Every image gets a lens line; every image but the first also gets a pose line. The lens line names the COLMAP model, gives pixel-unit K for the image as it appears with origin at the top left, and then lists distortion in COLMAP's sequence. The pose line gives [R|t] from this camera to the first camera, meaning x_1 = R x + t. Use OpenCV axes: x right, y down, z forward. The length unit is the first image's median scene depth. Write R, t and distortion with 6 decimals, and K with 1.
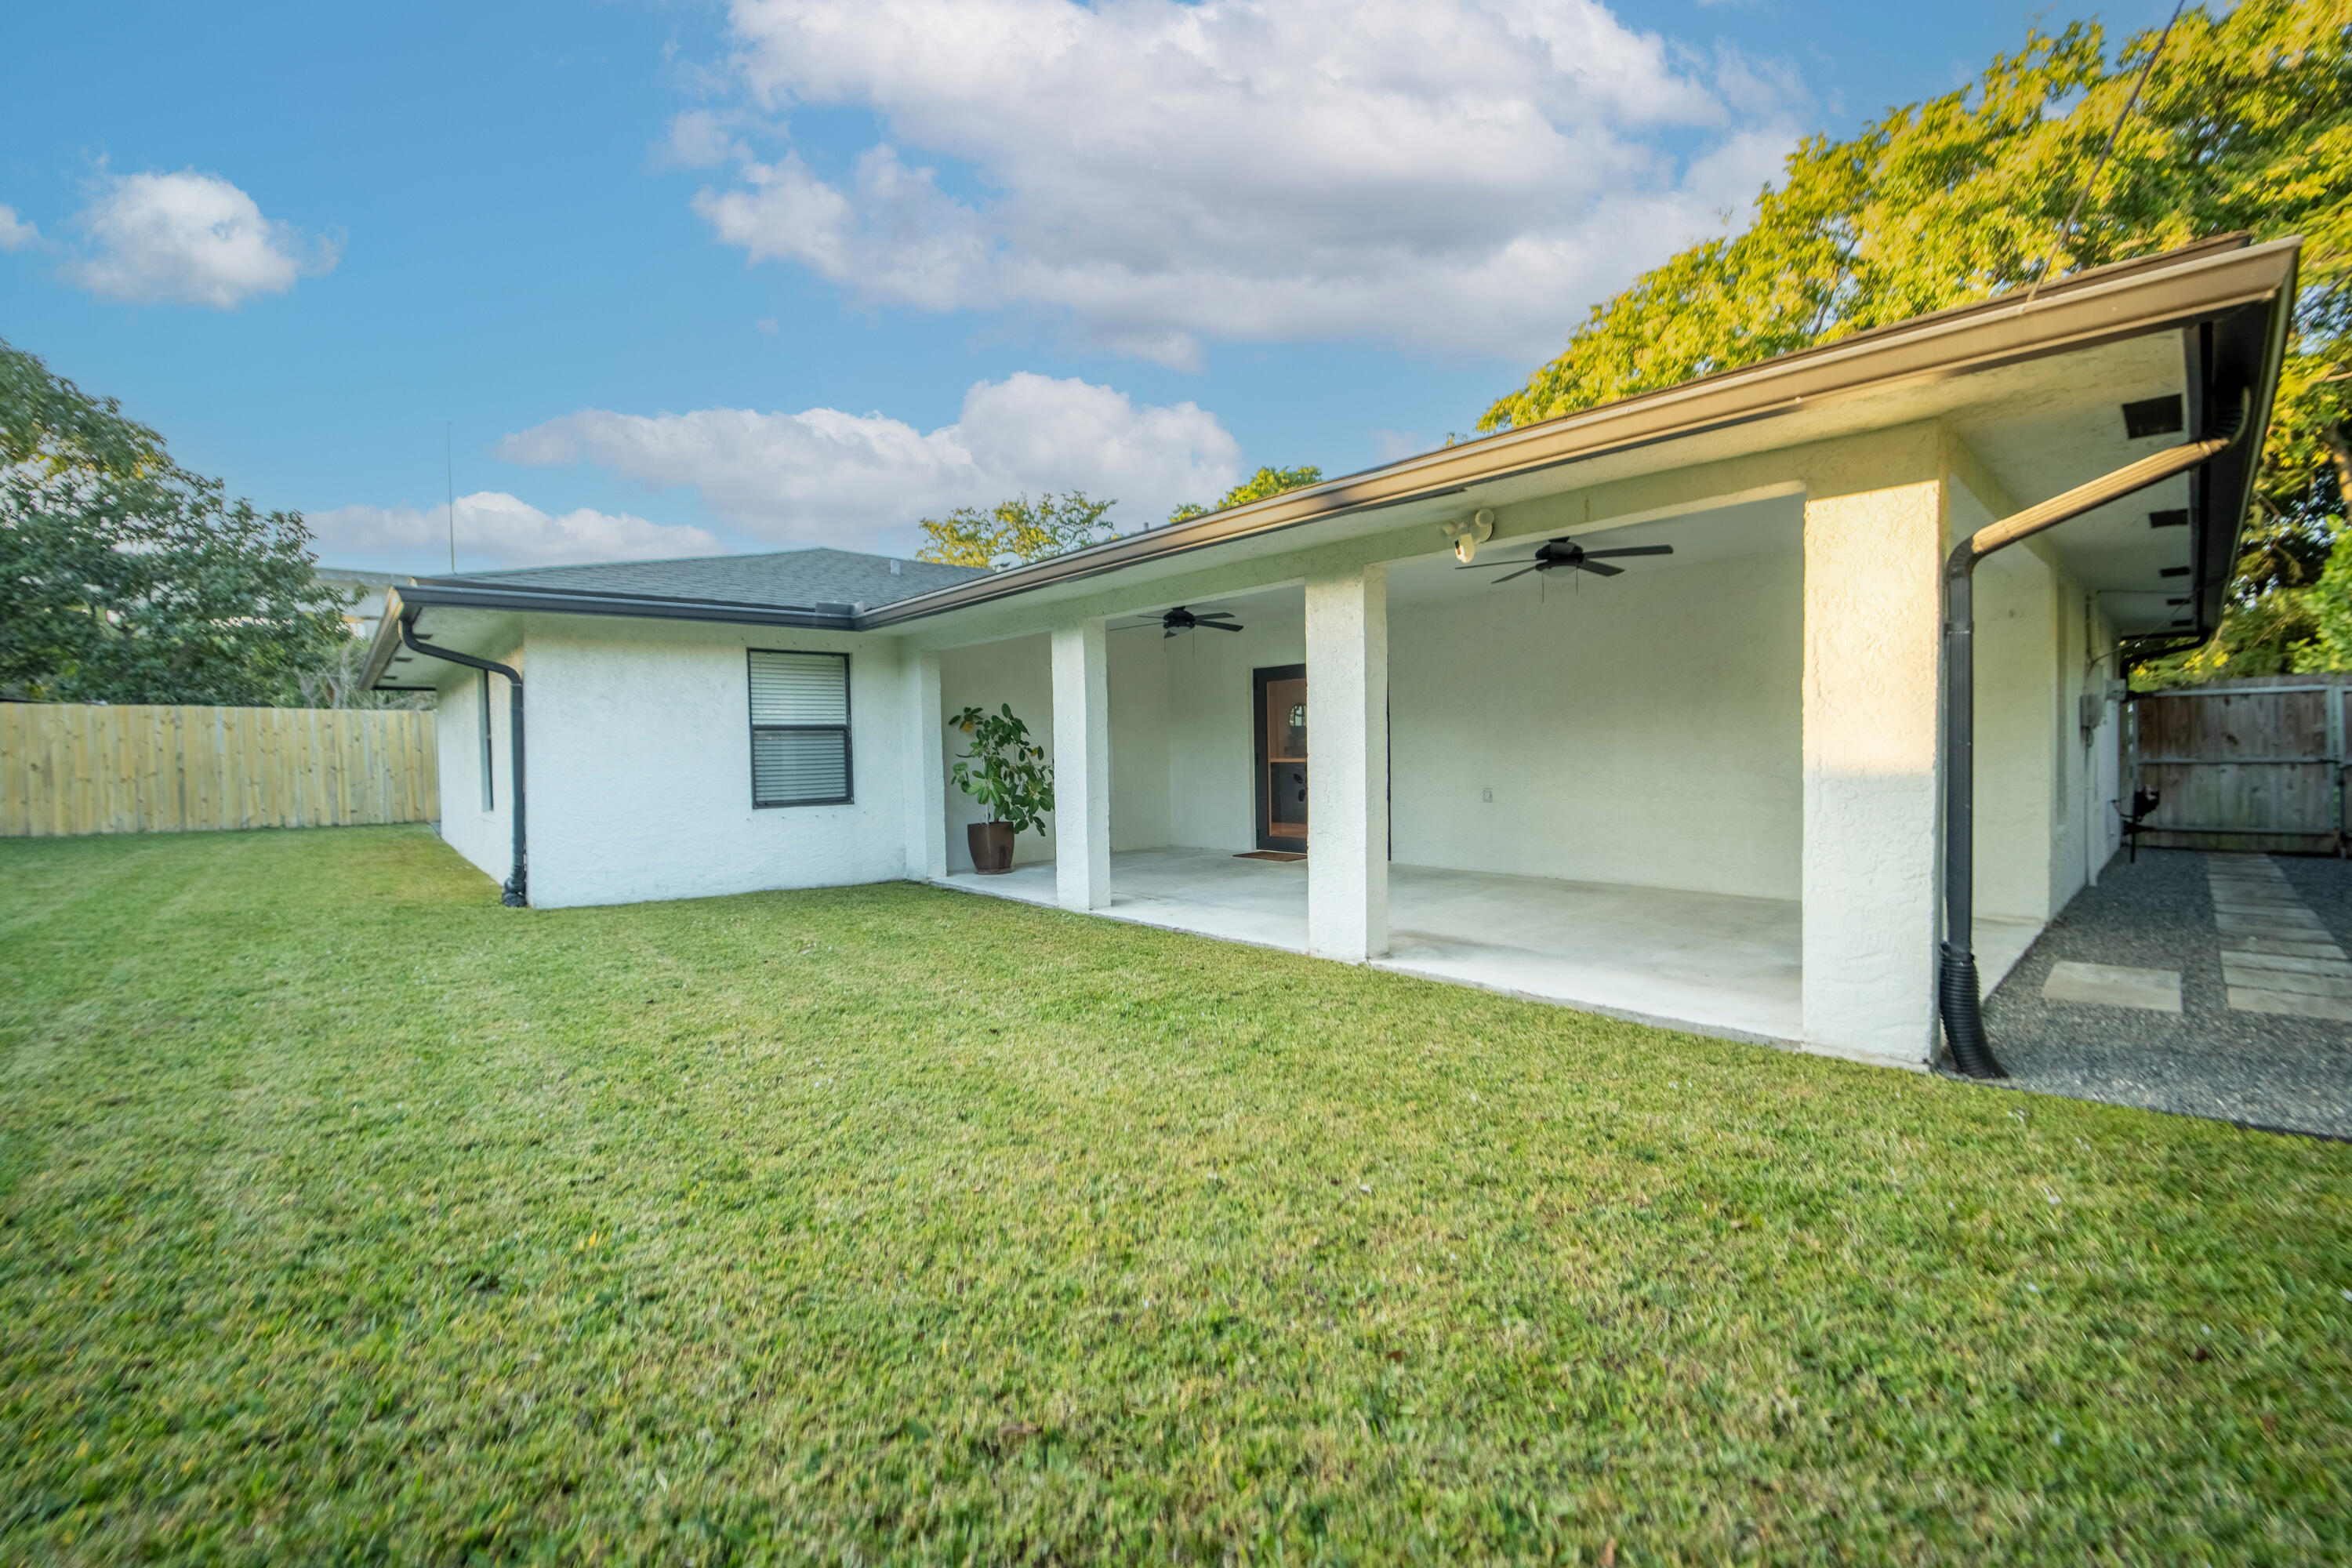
lens RADIAL K [[943.6, 0, 1177.2], [0, 943.6, 756.3], [0, 0, 1]] dist [-0.014610, -0.000009]
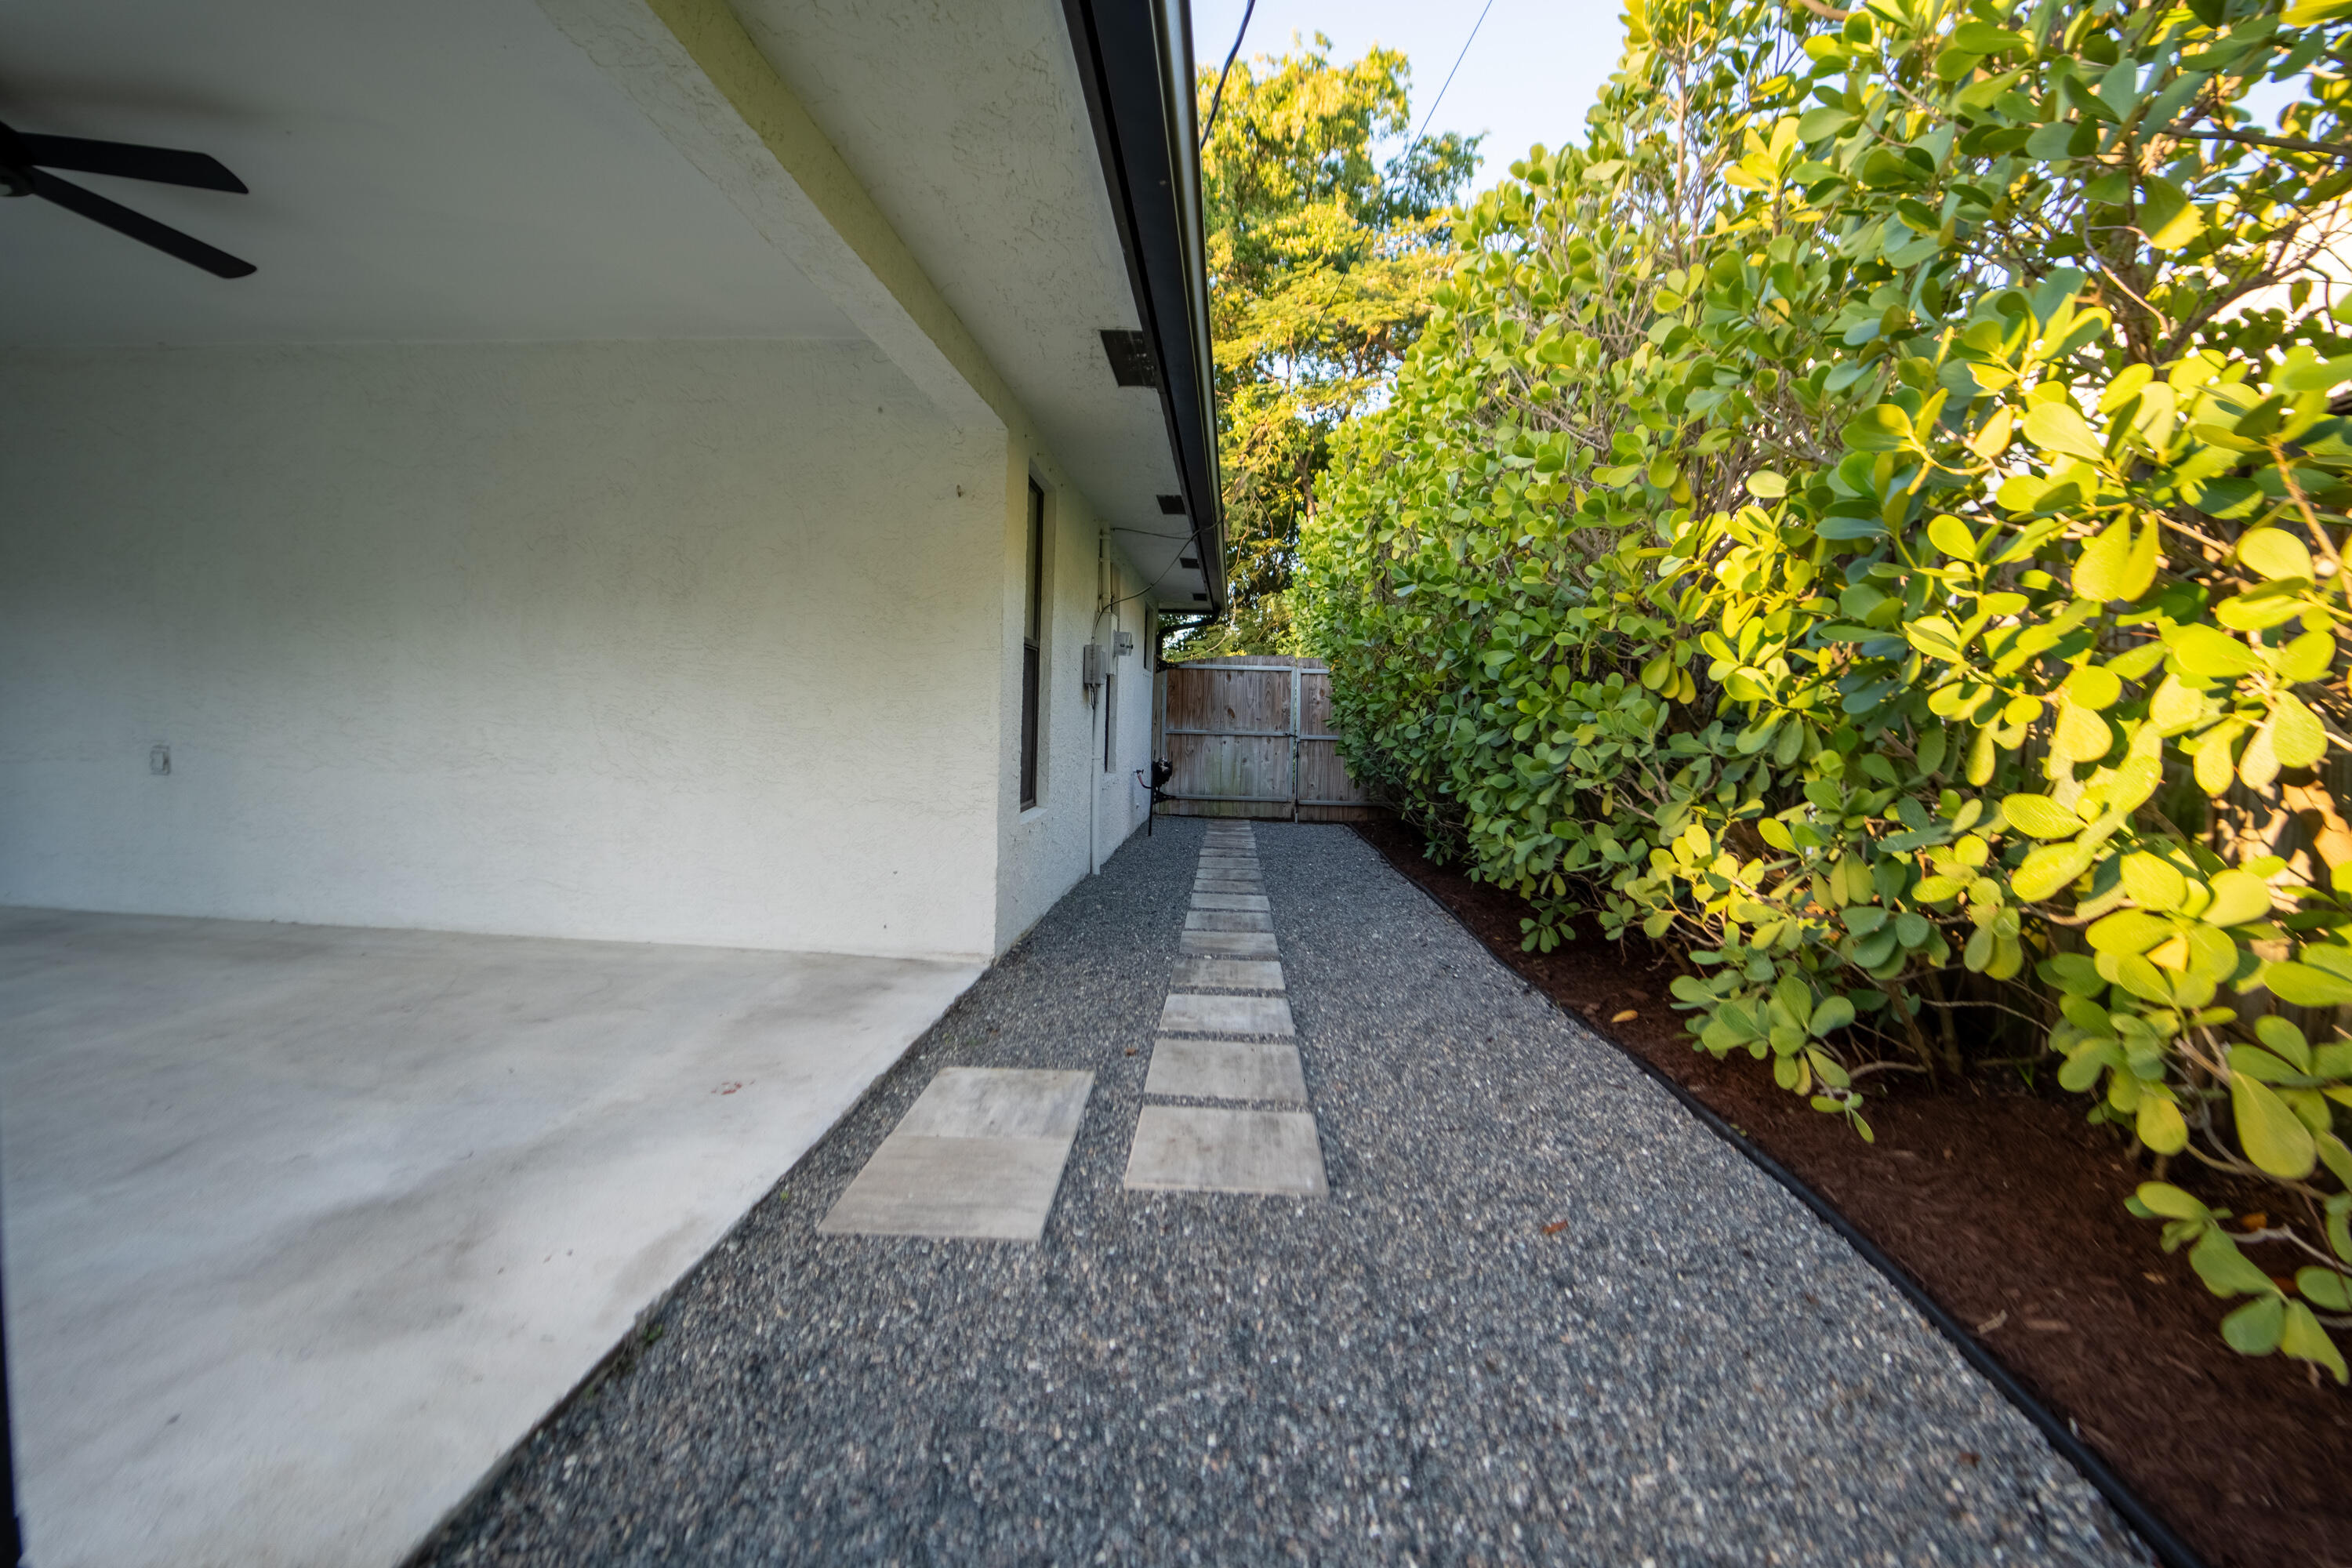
lens RADIAL K [[943.6, 0, 1177.2], [0, 943.6, 756.3], [0, 0, 1]] dist [-0.014610, -0.000009]
pose [[0.717123, 0.007840, 0.696902, 0.351902], [-0.030942, 0.999309, 0.020599, 0.011589], [-0.696259, -0.036335, 0.716870, 0.273760]]
